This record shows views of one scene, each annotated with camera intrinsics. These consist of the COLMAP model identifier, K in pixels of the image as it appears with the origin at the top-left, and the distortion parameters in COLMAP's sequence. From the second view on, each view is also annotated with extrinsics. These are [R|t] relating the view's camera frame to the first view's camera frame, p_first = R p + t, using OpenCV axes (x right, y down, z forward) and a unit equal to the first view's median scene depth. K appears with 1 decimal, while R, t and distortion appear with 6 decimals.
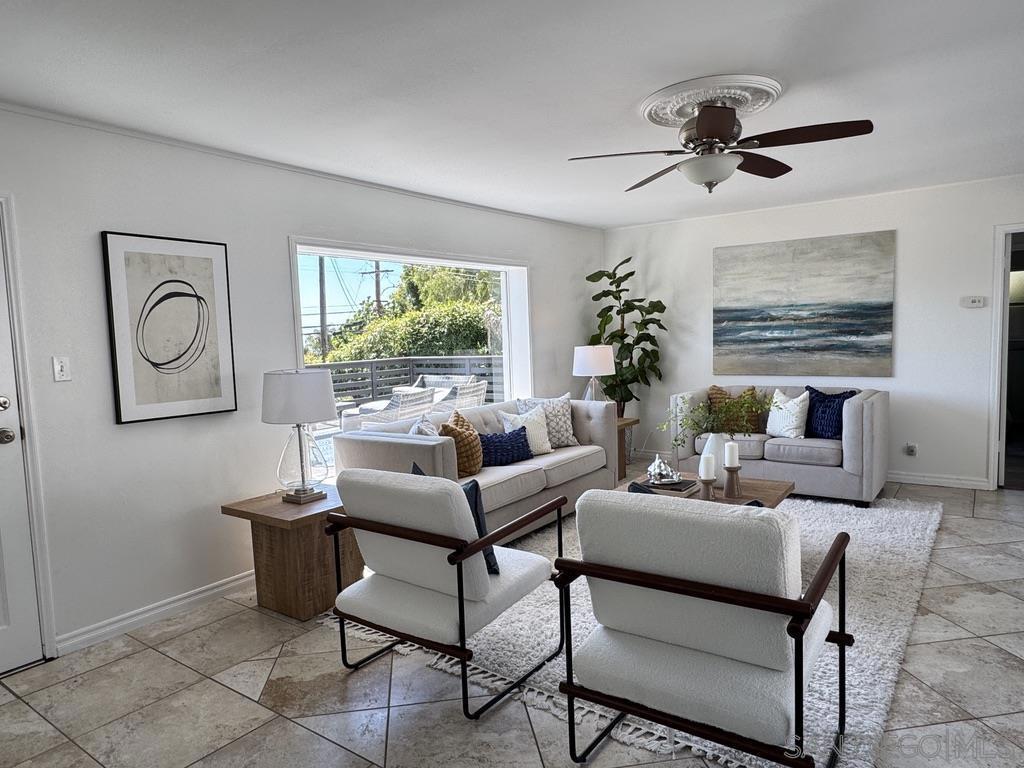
lens RADIAL K [[654.4, 0, 512.0], [0, 654.4, 384.0], [0, 0, 1]] dist [-0.002323, -0.002958]
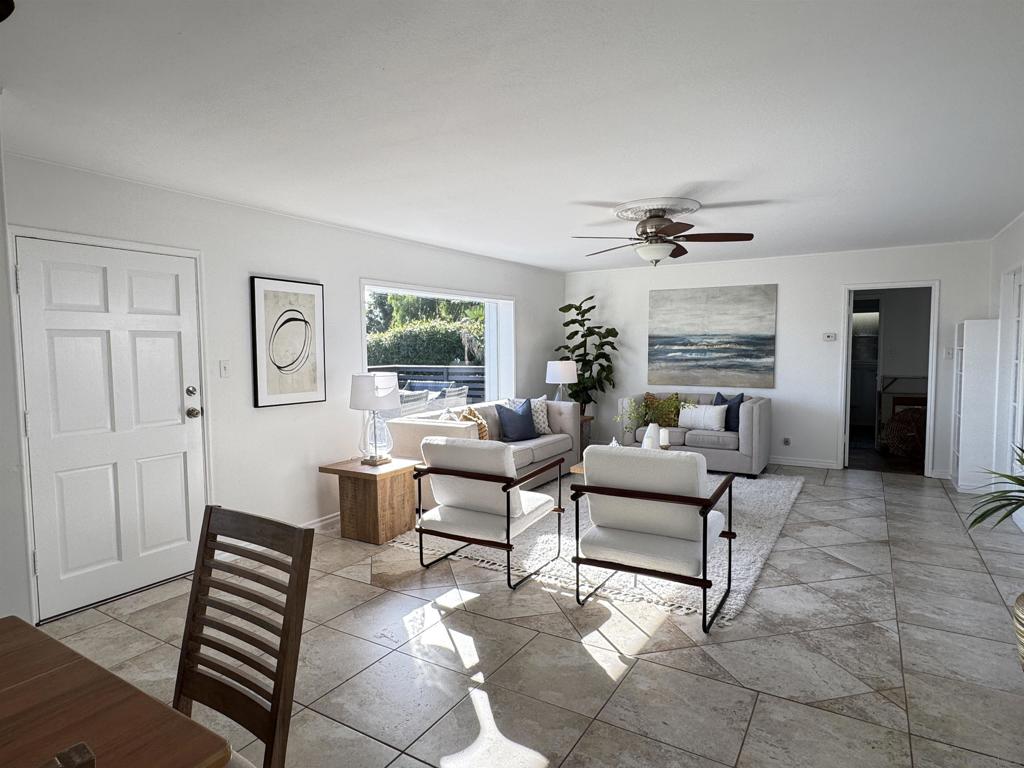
lens RADIAL K [[582.2, 0, 511.7], [0, 582.2, 379.8], [0, 0, 1]] dist [-0.026888, 0.000216]
pose [[0.996451, 0.021315, 0.081426, -0.083261], [-0.019539, 0.999555, -0.022537, 0.010298], [-0.081870, 0.020866, 0.996425, -0.199109]]
